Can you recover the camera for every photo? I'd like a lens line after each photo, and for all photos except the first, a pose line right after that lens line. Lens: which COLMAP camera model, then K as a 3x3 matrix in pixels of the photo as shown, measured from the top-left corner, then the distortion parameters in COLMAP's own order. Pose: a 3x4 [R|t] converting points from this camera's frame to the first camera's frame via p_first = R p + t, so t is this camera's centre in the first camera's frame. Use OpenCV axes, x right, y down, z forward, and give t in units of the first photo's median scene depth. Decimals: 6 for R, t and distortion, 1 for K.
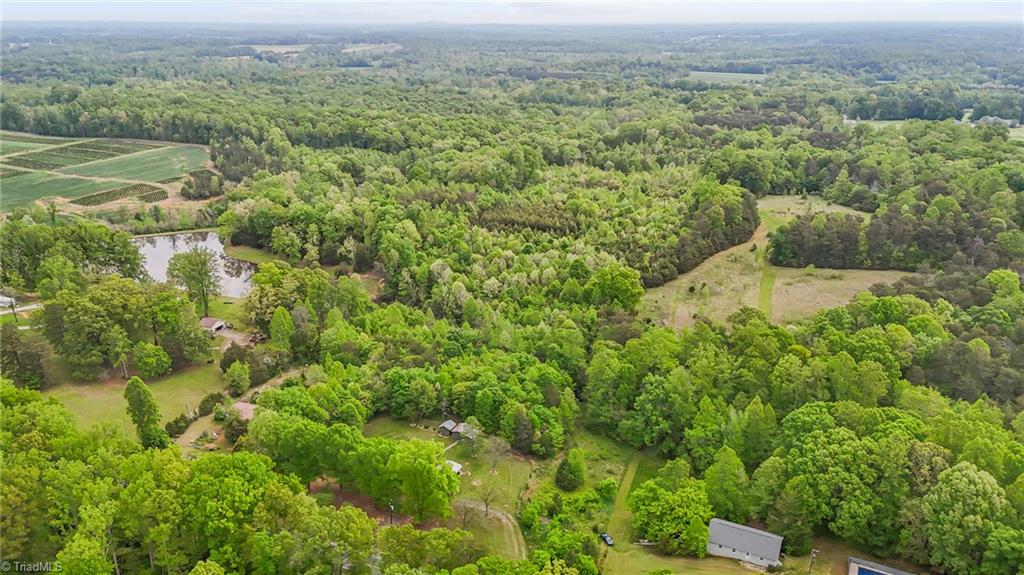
lens RADIAL K [[761.6, 0, 507.3], [0, 761.6, 293.0], [0, 0, 1]] dist [0.072752, -0.069430]
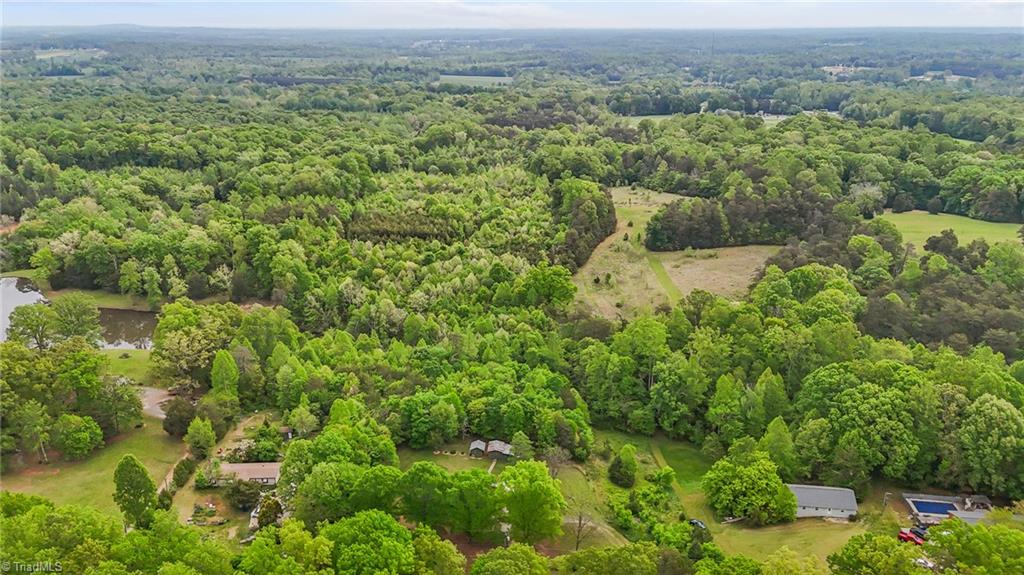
lens RADIAL K [[761.6, 0, 501.9], [0, 761.6, 291.1], [0, 0, 1]] dist [0.072752, -0.069430]
pose [[0.939288, -0.112881, 0.324030, -0.206328], [0.115306, 0.993260, 0.011770, -0.016761], [-0.323175, 0.026307, 0.945974, 0.048403]]
